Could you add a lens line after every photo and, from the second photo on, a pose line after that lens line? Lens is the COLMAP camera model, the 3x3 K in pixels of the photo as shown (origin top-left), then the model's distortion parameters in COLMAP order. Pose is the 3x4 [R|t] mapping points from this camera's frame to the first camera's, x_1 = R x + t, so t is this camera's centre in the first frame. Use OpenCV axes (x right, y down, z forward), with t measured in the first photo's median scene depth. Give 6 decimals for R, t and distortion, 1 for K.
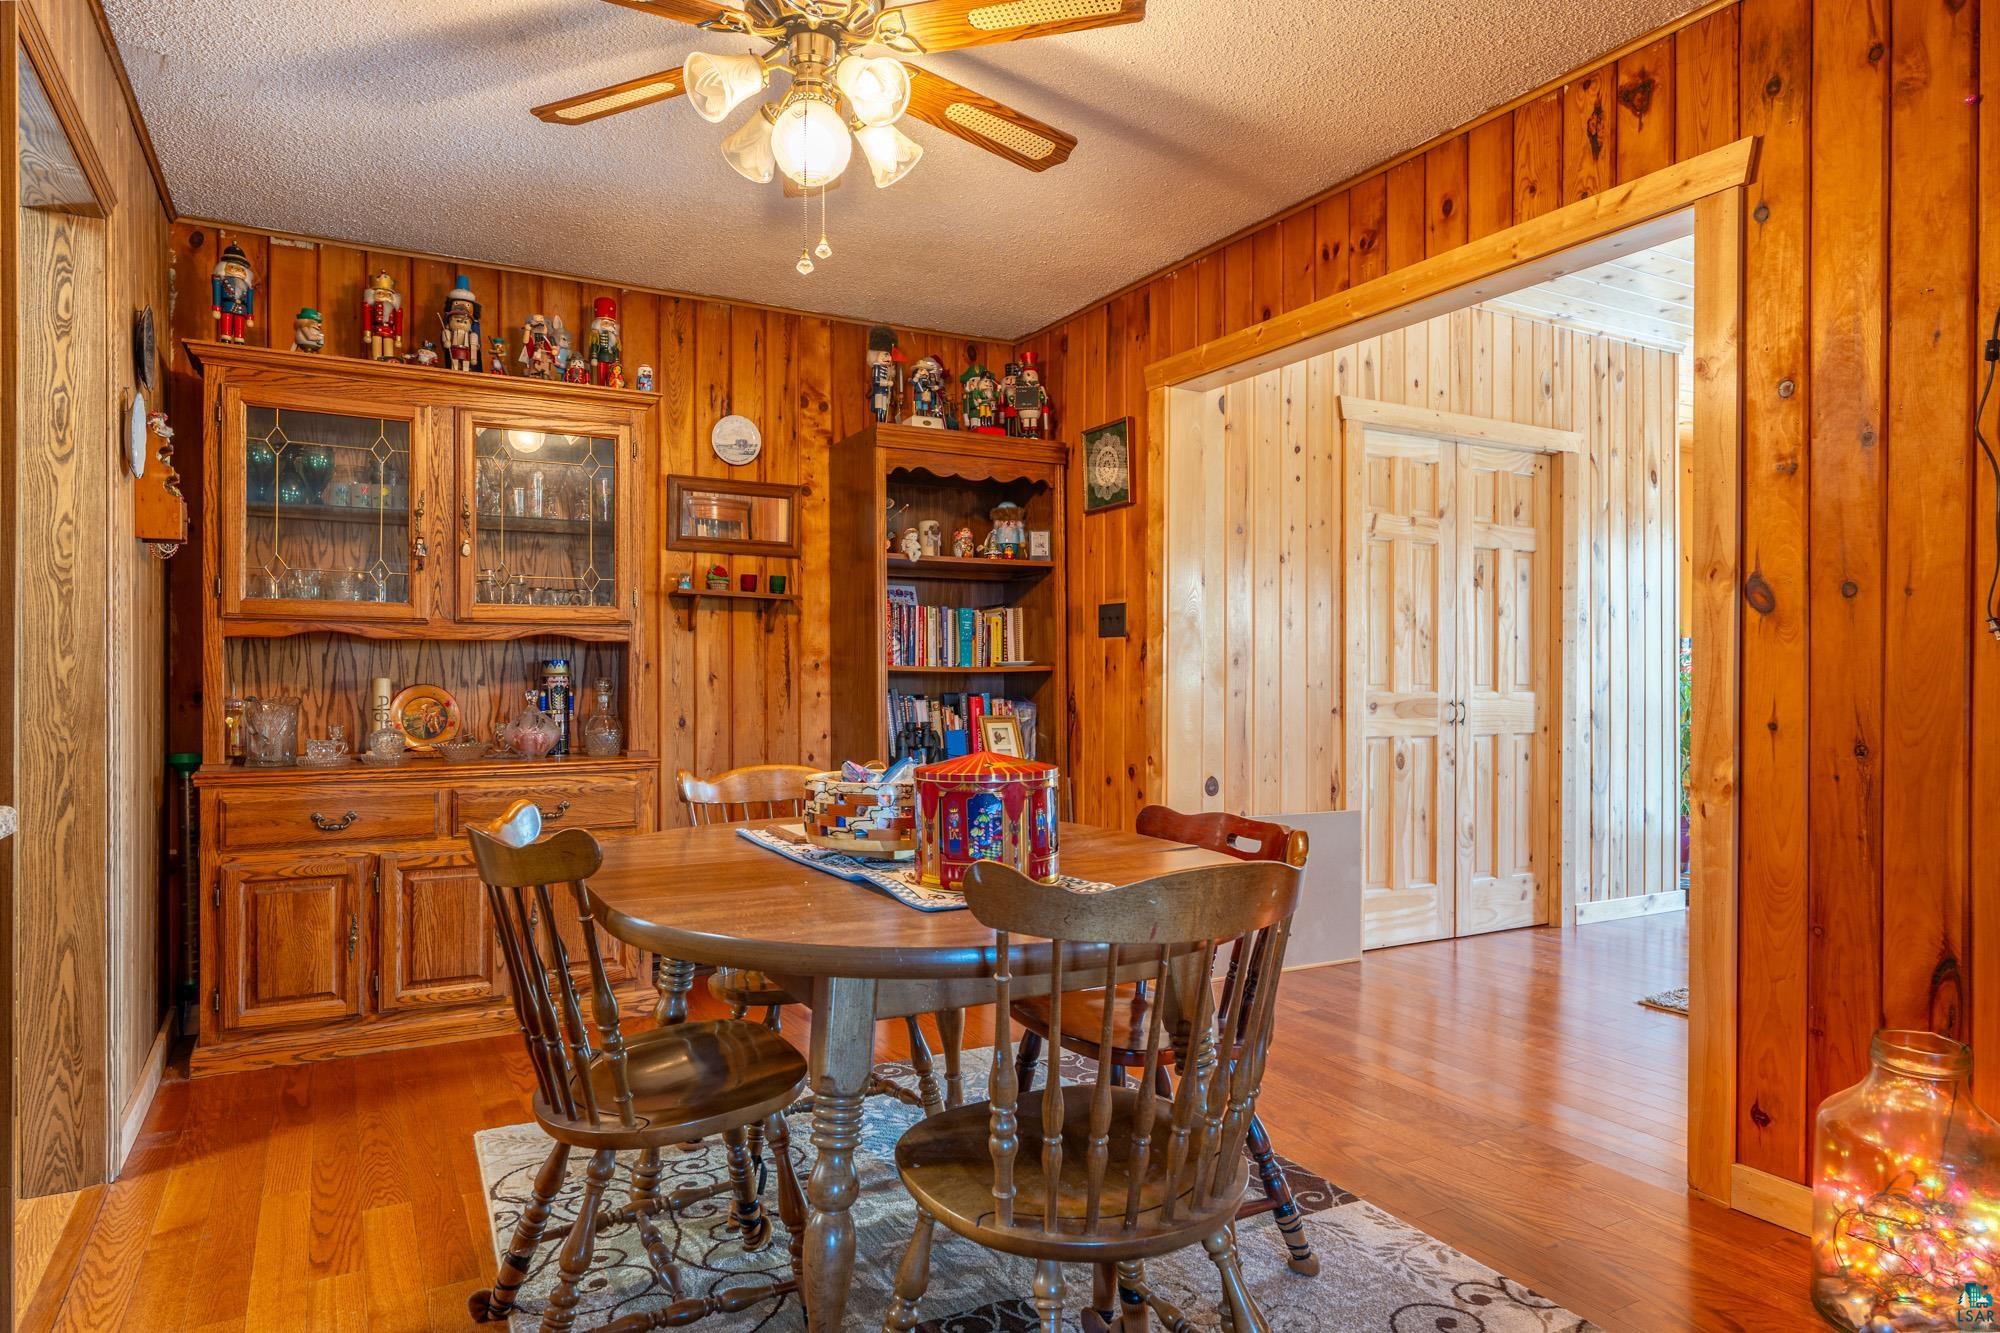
lens RADIAL K [[1195.0, 0, 983.7], [0, 1195.0, 676.5], [0, 0, 1]] dist [-0.006333, -0.001195]
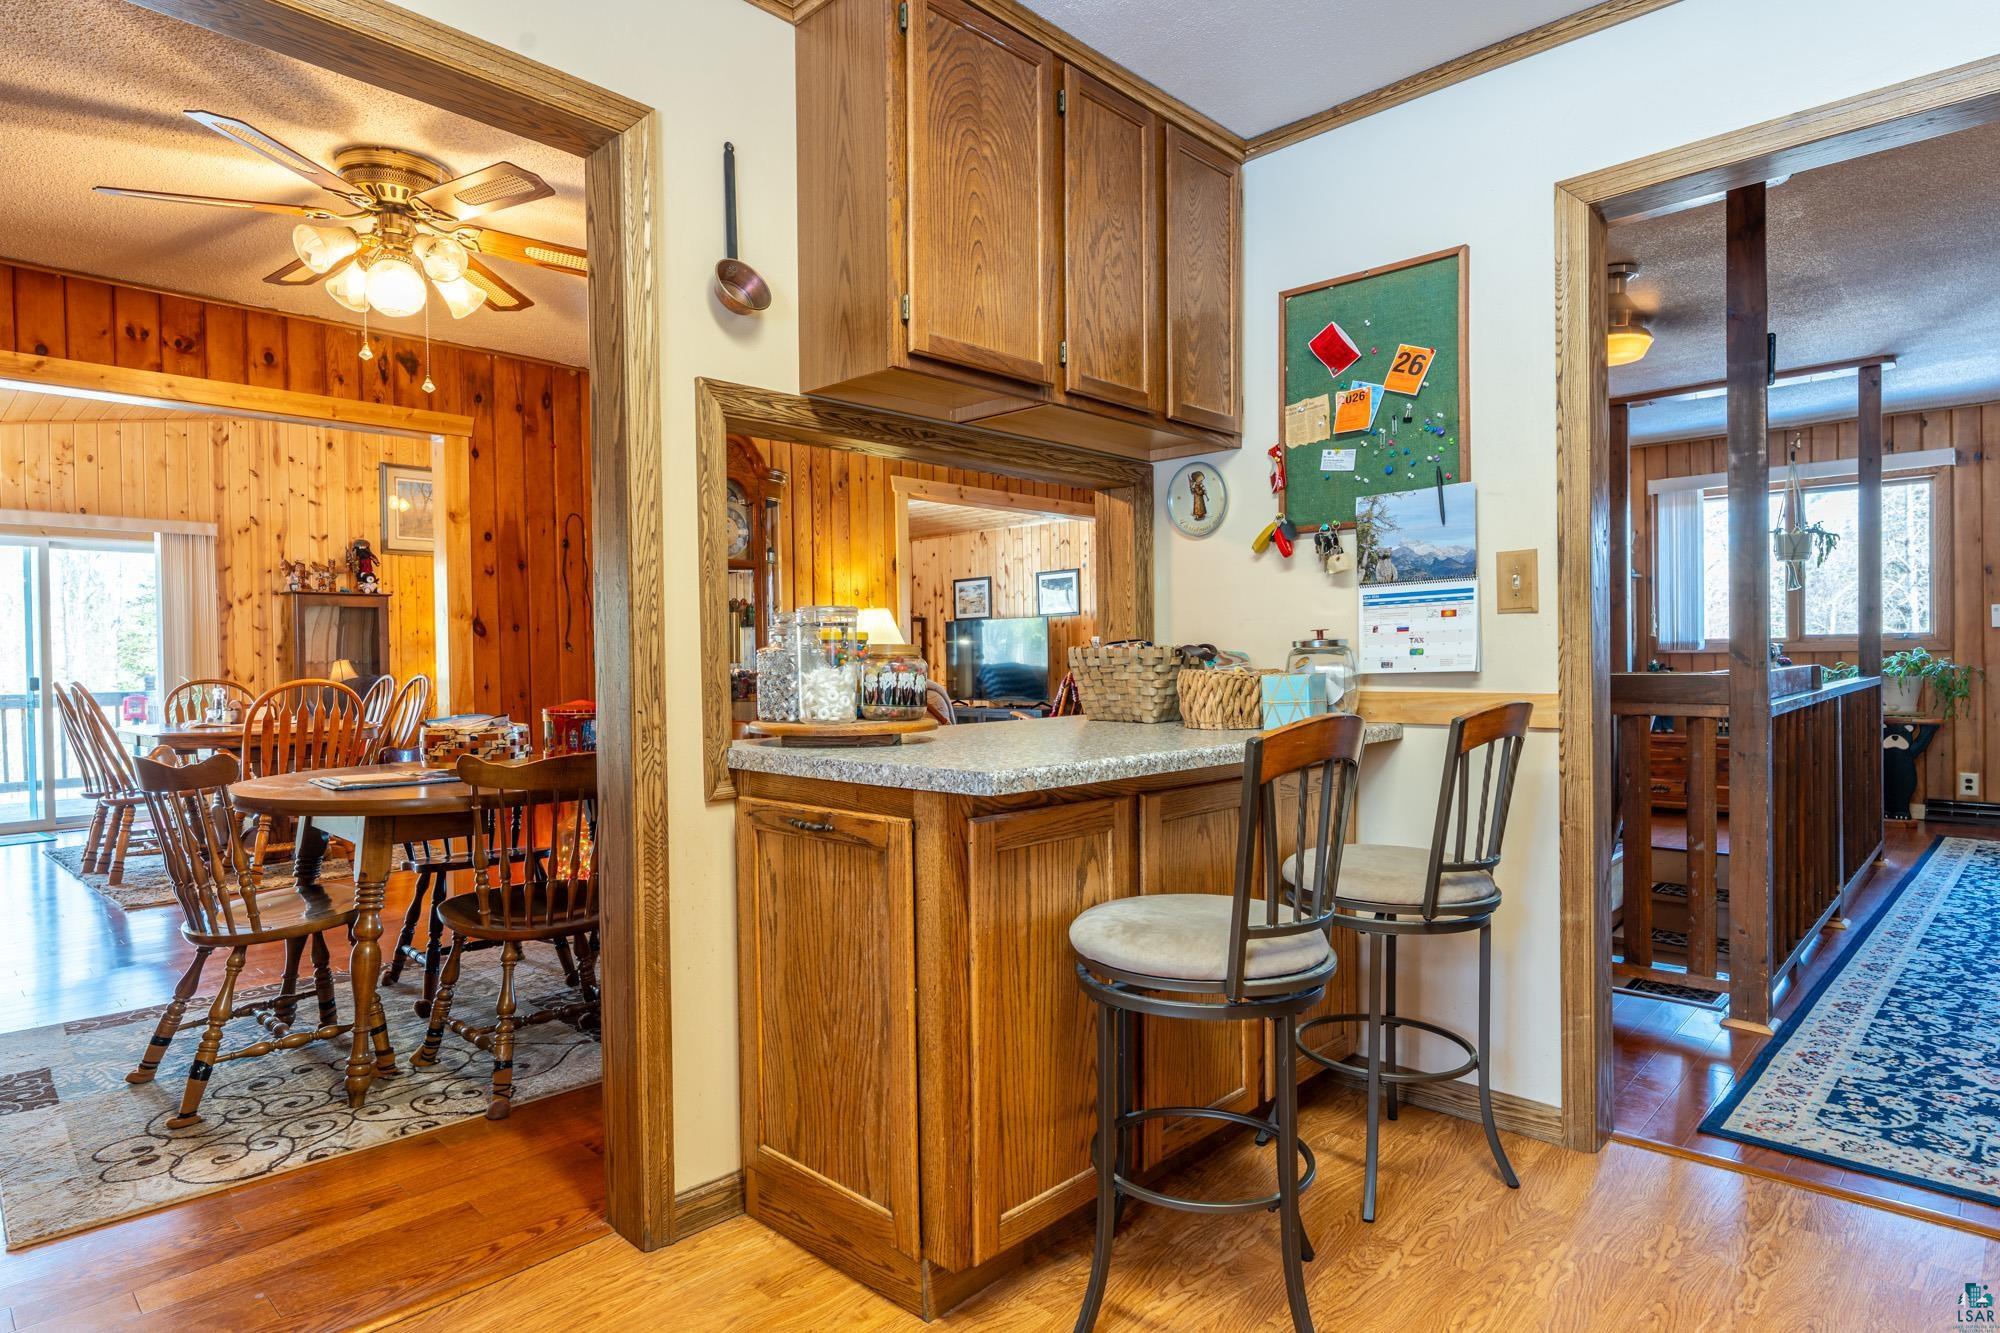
lens RADIAL K [[1104.7, 0, 1000.6], [0, 1104.7, 673.2], [0, 0, 1]] dist [0.031425, 0.000935]
pose [[-0.295715, -0.006406, 0.955255, -0.981539], [0.015979, 0.999804, 0.011652, 0.004721], [-0.955142, 0.018710, -0.295555, 0.422176]]
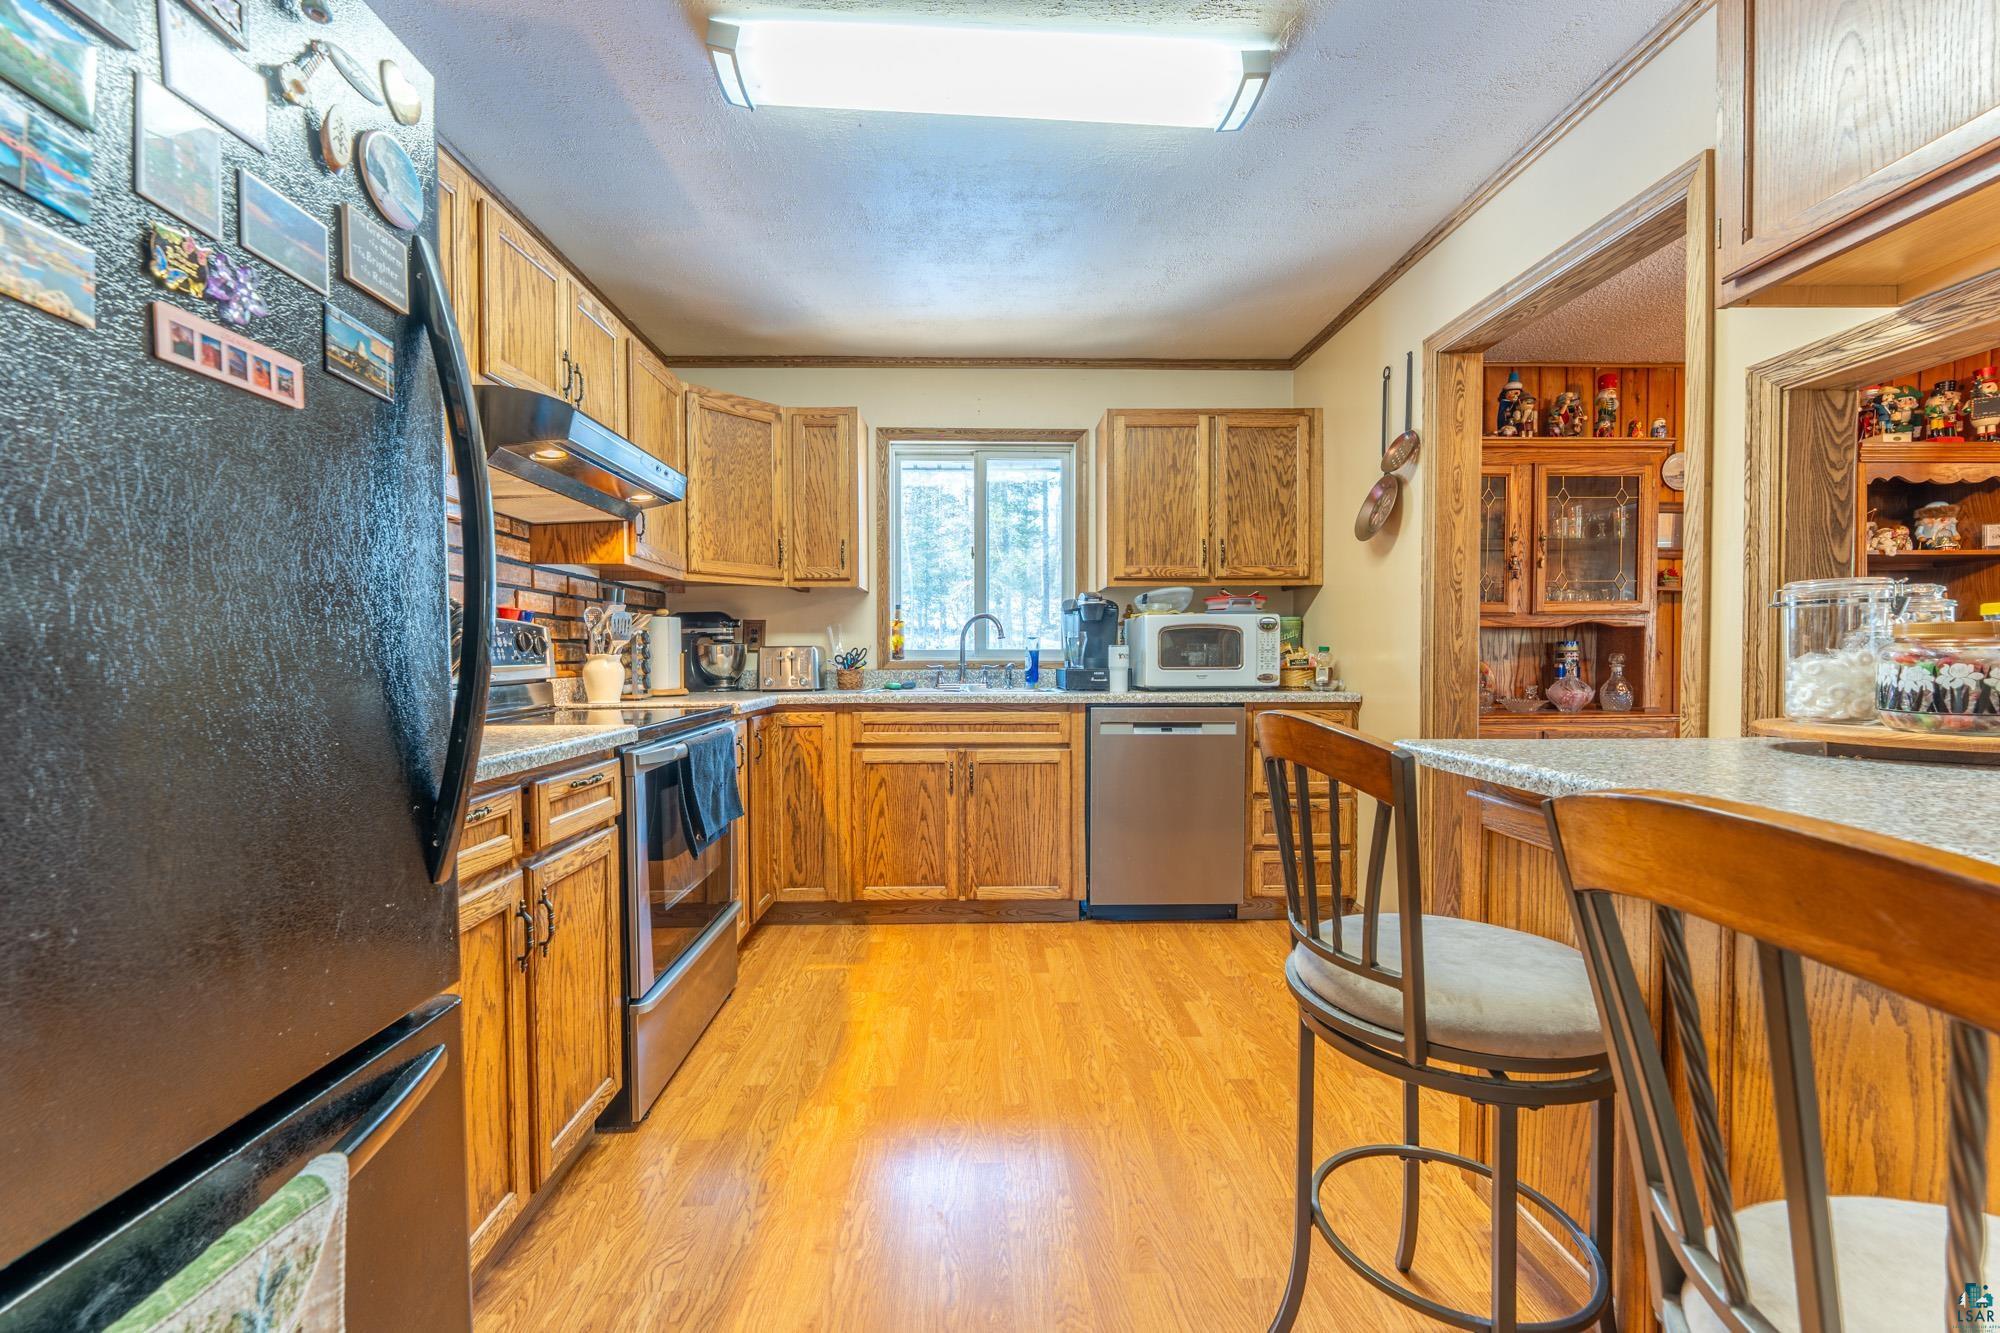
lens RADIAL K [[794.6, 0, 981.2], [0, 794.6, 675.4], [0, 0, 1]] dist [-0.001584, -0.000699]
pose [[0.887111, 0.005246, -0.461527, -0.551018], [0.003715, 0.999822, 0.018505, 0.006632], [0.461542, -0.018130, 0.886933, -0.141280]]
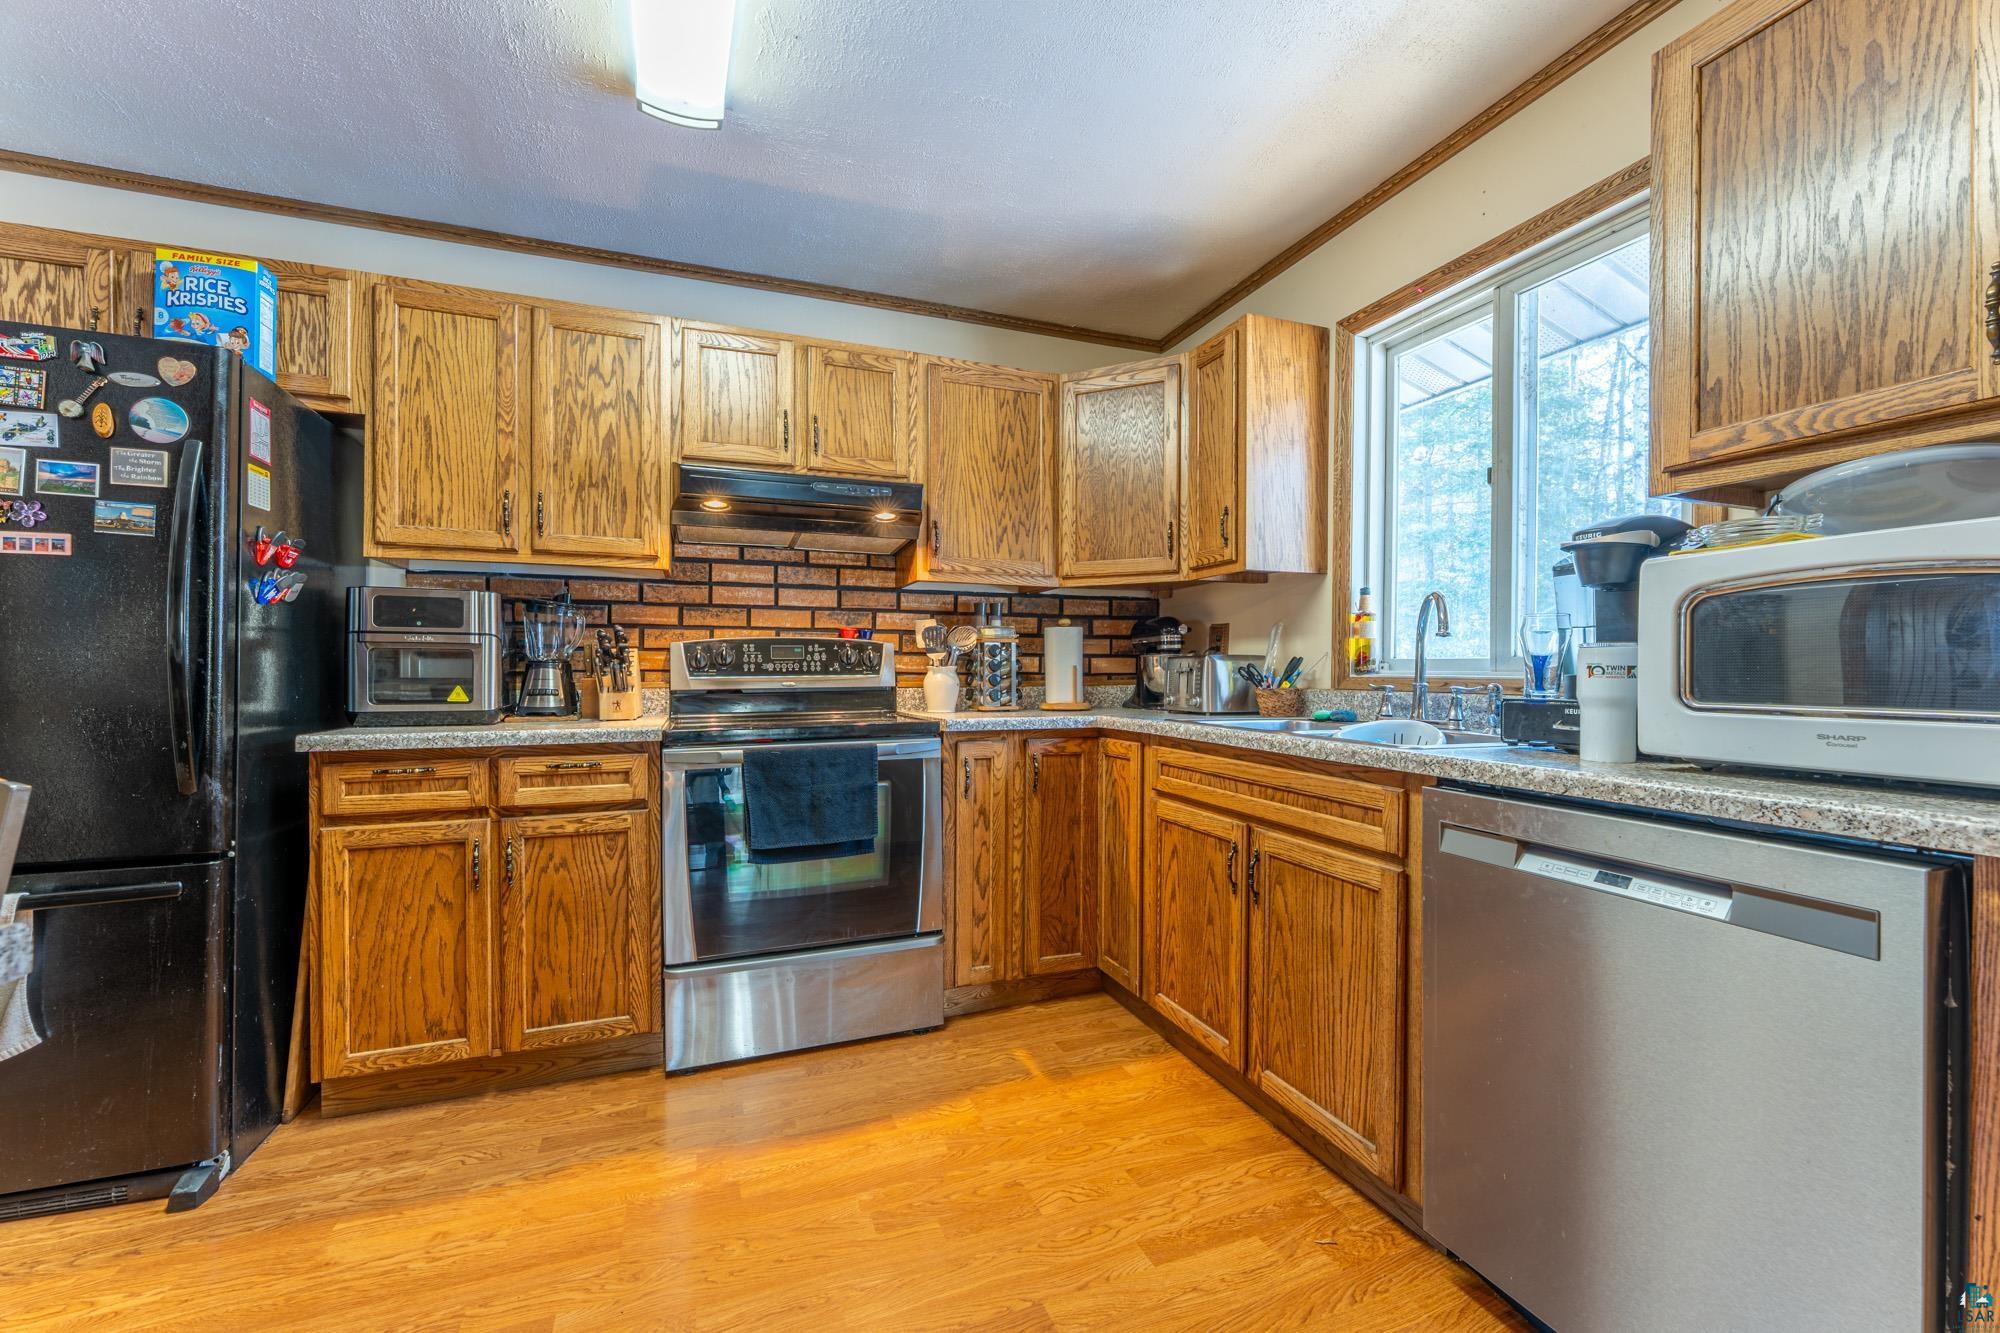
lens RADIAL K [[794.6, 0, 998.7], [0, 794.6, 673.5], [0, 0, 1]] dist [-0.001584, -0.000699]
pose [[-0.142181, 0.001683, -0.989839, -0.441876], [-0.006408, 0.999976, 0.002620, 0.004313], [0.989820, 0.006716, -0.142167, 0.481687]]
